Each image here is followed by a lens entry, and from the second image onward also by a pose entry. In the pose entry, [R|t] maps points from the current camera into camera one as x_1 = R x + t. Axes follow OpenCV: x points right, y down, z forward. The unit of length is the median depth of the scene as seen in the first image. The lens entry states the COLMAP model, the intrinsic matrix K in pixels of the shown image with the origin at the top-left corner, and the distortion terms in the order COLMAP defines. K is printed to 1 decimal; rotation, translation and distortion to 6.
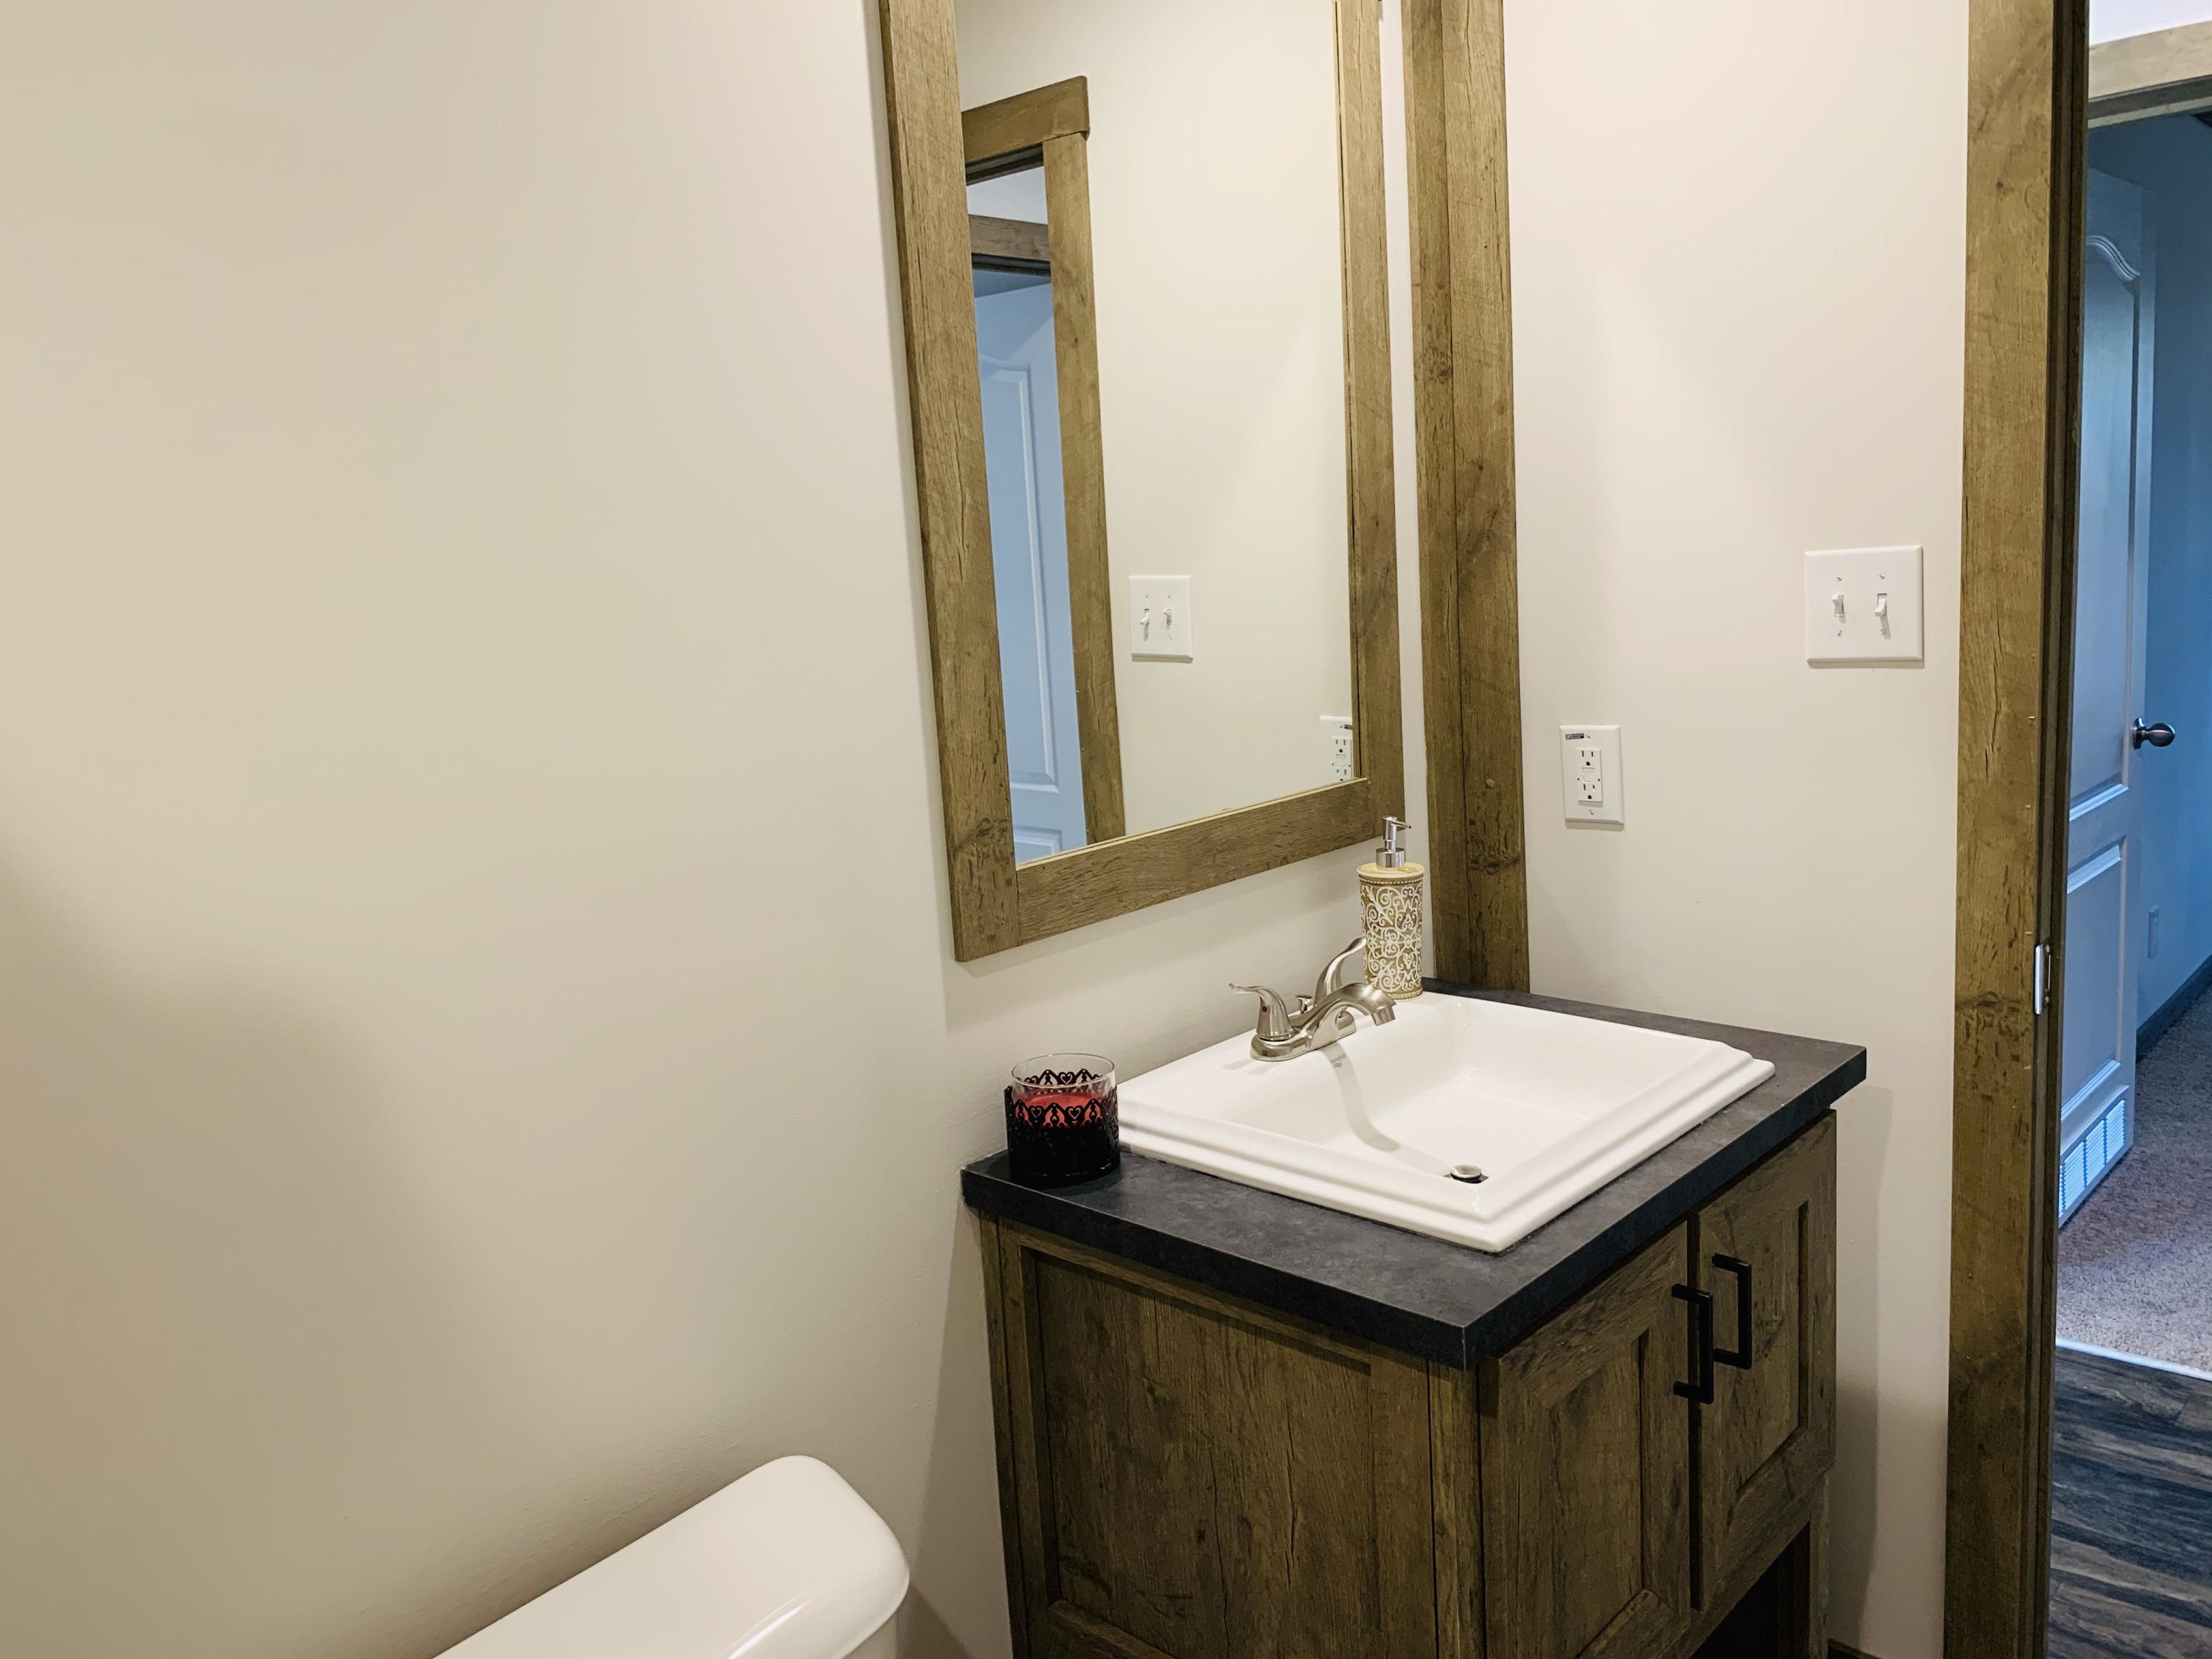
lens RADIAL K [[1732.9, 0, 1112.5], [0, 1732.9, 897.3], [0, 0, 1]] dist [0.044262, -0.088082]
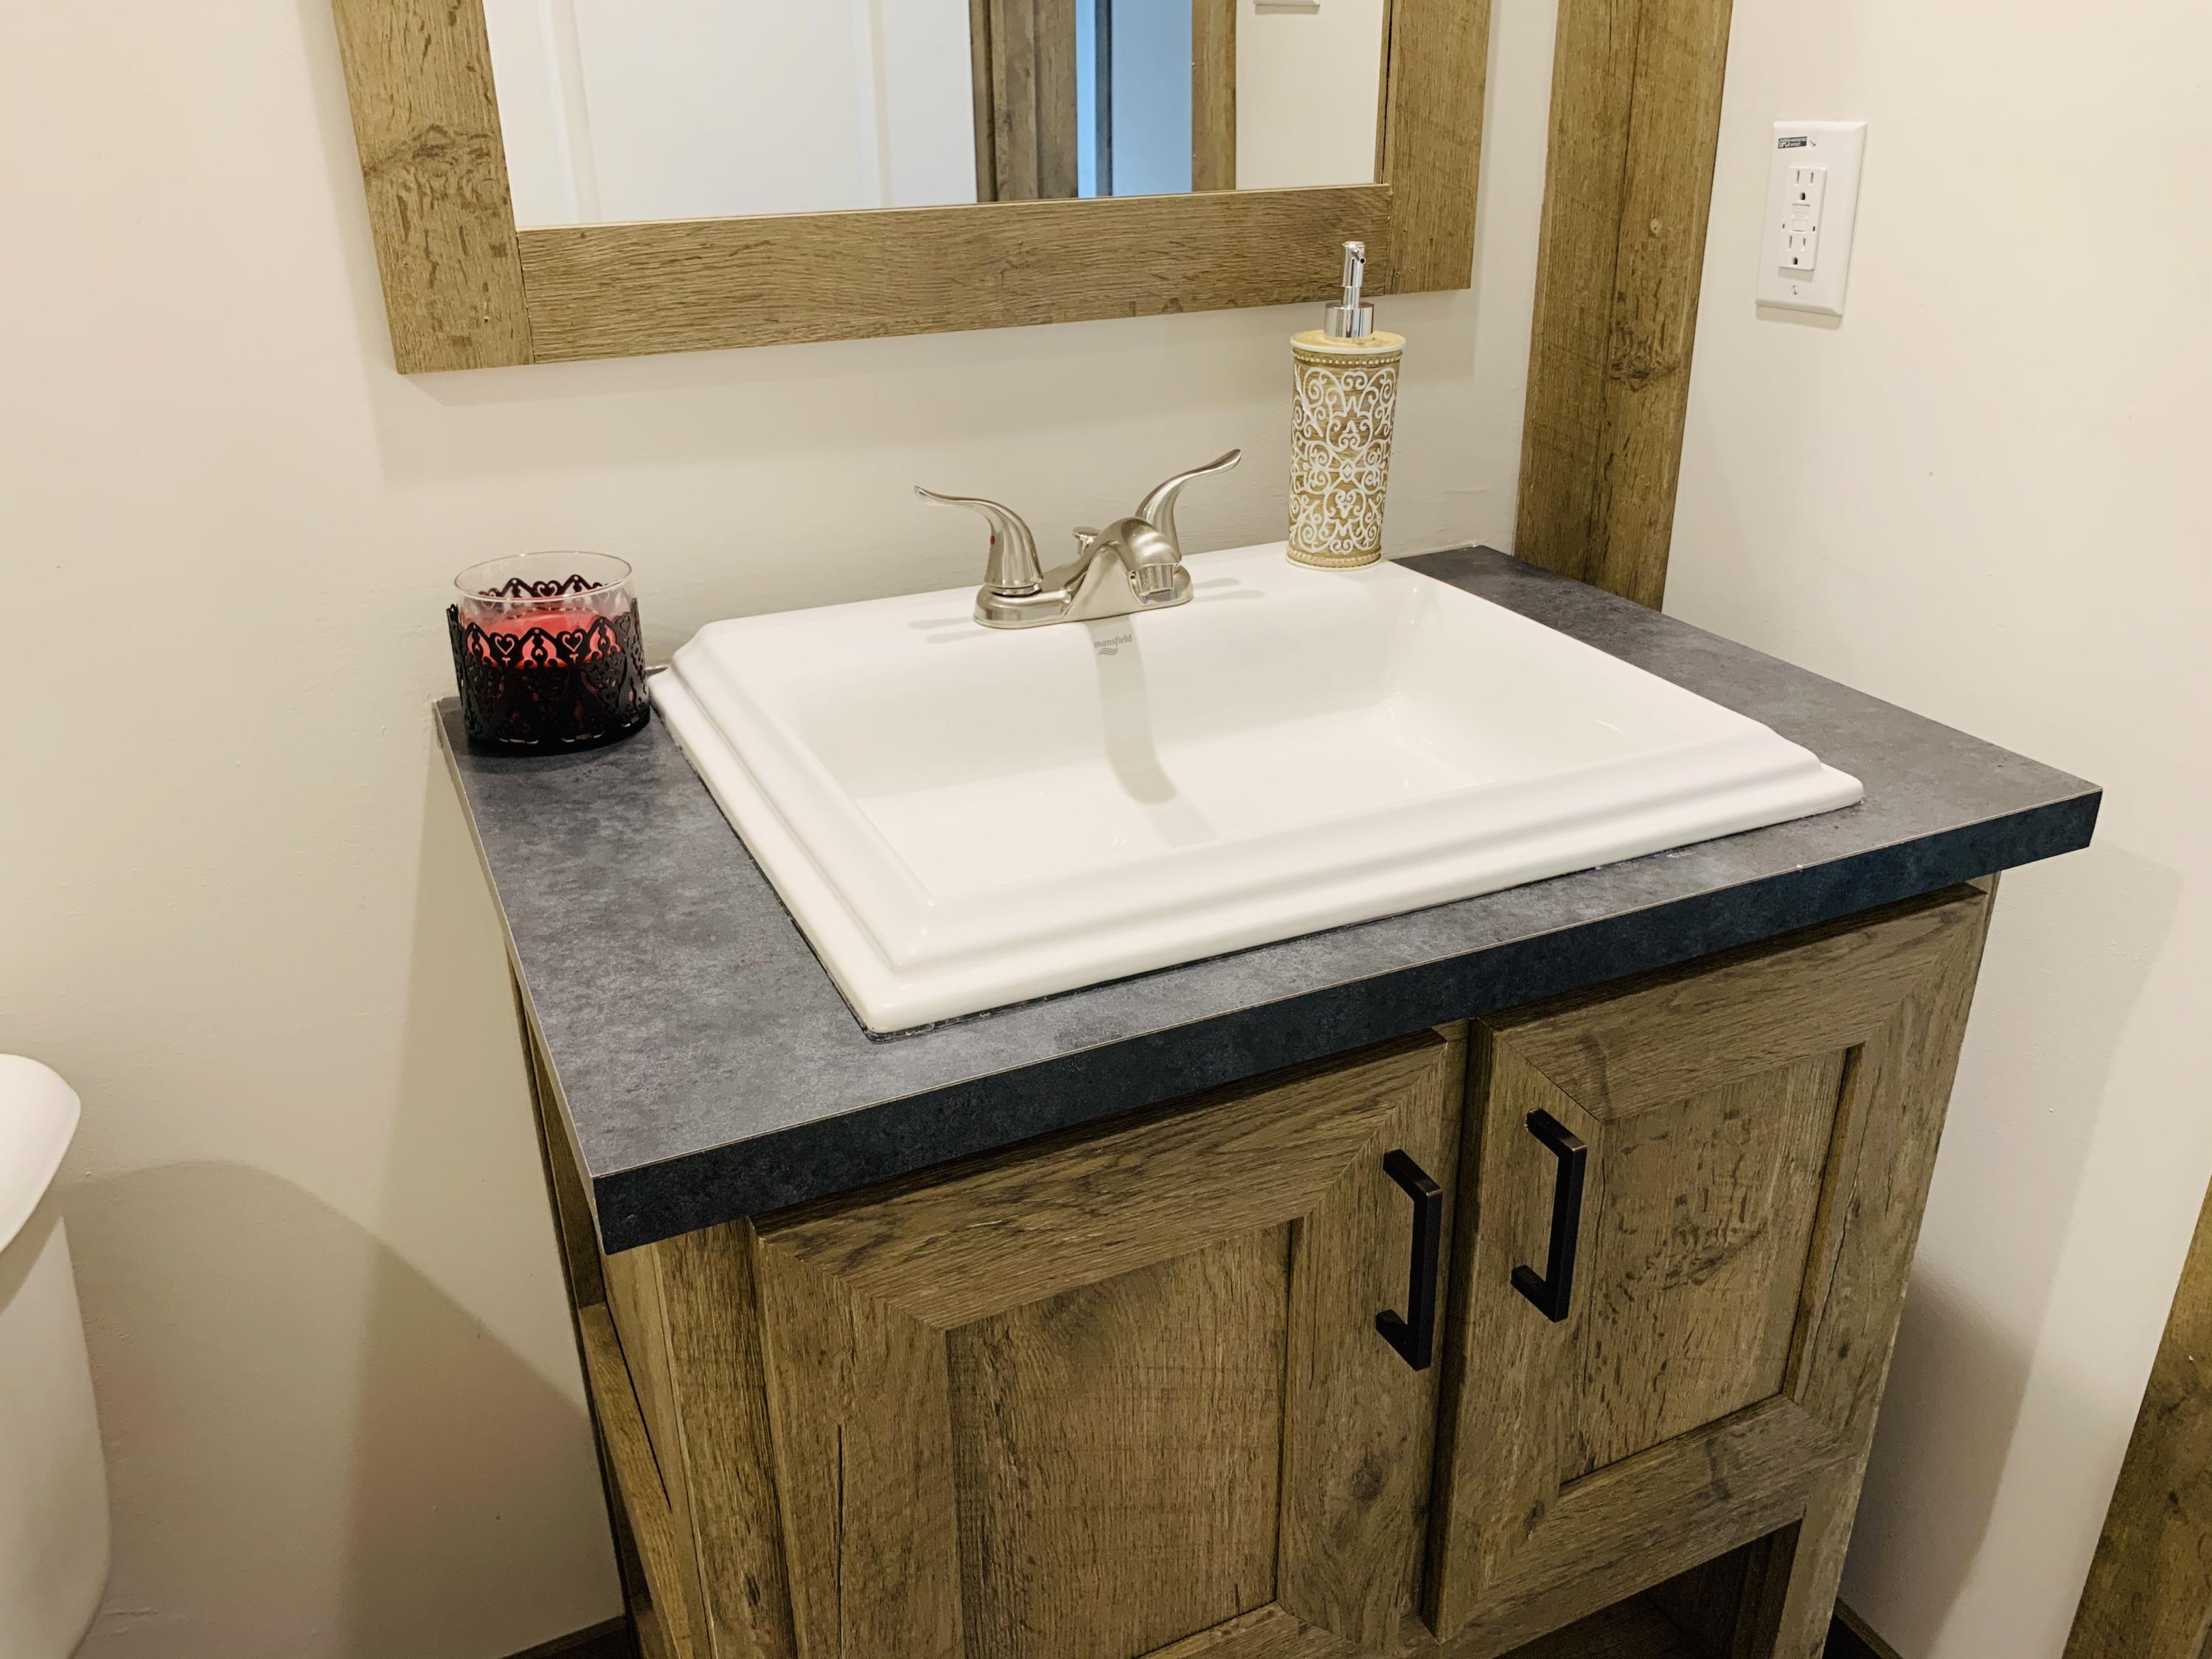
lens RADIAL K [[1732.9, 0, 1112.5], [0, 1732.9, 897.3], [0, 0, 1]] dist [0.044262, -0.088082]
pose [[0.928838, 0.210030, -0.305201, 0.333443], [-0.123282, 0.952056, 0.279983, 0.008794], [0.349373, -0.222433, 0.910199, 0.430672]]
